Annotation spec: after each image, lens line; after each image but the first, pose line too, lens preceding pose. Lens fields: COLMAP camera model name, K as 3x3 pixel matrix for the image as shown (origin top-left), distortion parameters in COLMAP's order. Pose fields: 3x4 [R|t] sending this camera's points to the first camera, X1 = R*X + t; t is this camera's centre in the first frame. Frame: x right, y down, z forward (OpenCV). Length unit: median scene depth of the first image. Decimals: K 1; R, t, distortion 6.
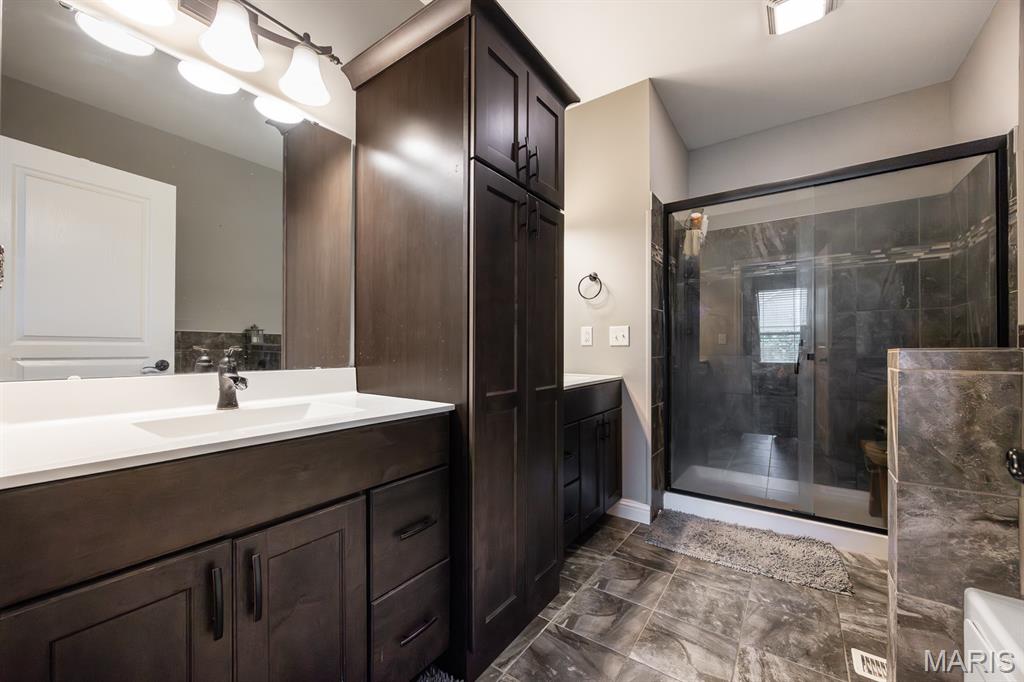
lens RADIAL K [[395.9, 0, 494.1], [0, 395.9, 345.9], [0, 0, 1]] dist [-0.001371, -0.000263]
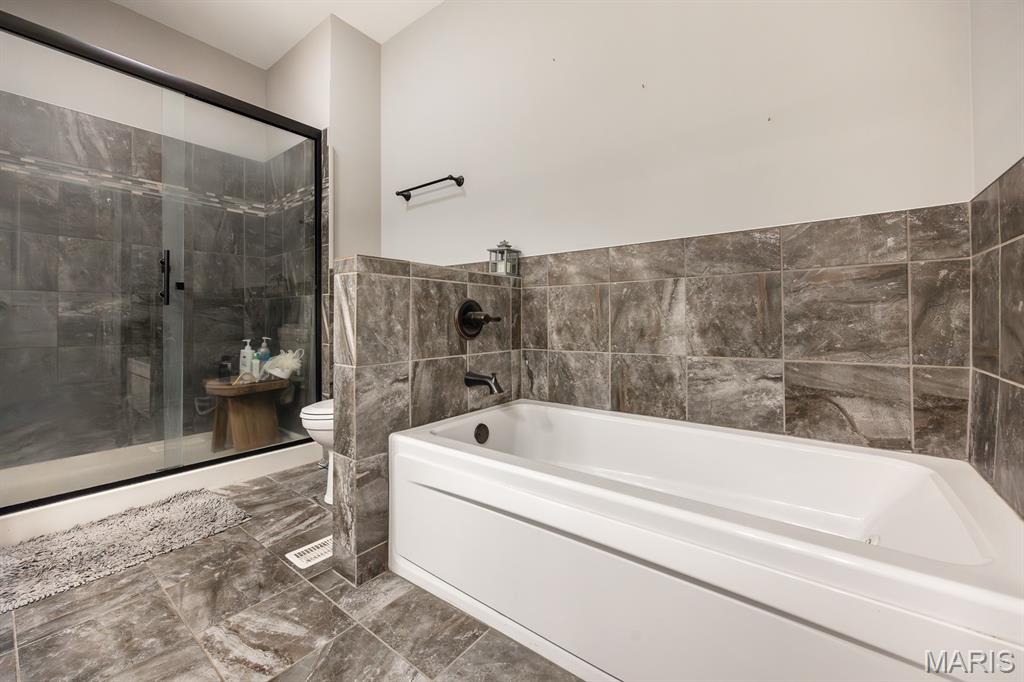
lens RADIAL K [[410.9, 0, 510.4], [0, 410.9, 319.7], [0, 0, 1]] dist [-0.001909, -0.000517]
pose [[0.013897, 0.003976, 0.999896, -0.122364], [-0.005859, 0.999975, -0.003895, 0.130792], [-0.999886, -0.005805, 0.013920, 0.335901]]
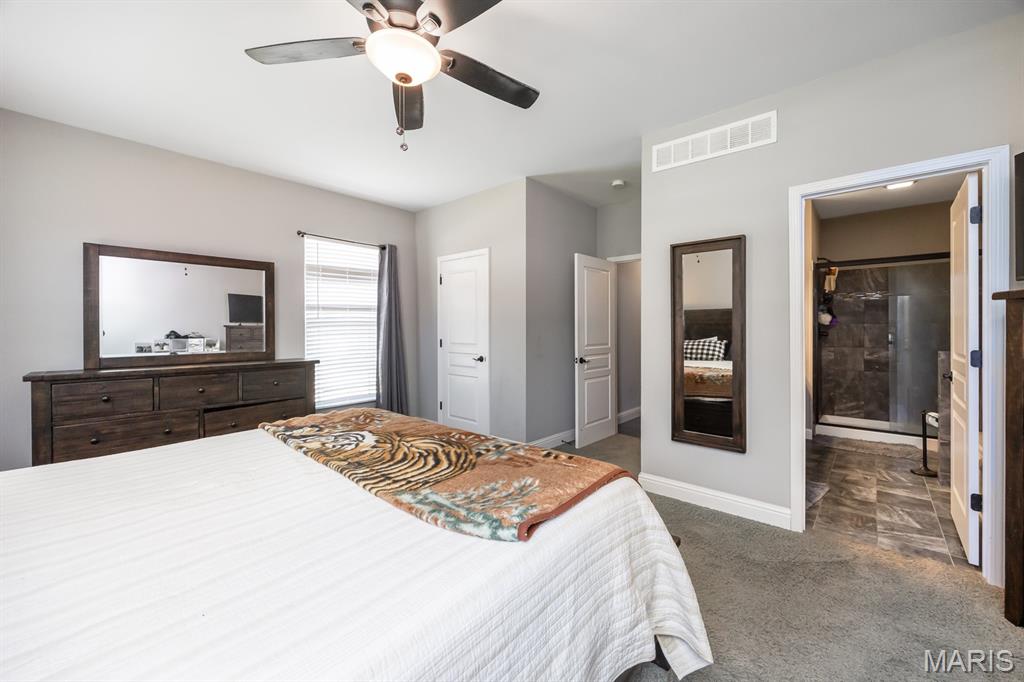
lens RADIAL K [[410.9, 0, 510.4], [0, 410.9, 319.7], [0, 0, 1]] dist [-0.001909, -0.000517]
pose [[0.997101, 0.002298, -0.076049, -1.263622], [-0.002555, 0.999991, -0.003281, -0.151552], [0.076041, 0.003465, 0.997099, -1.496276]]
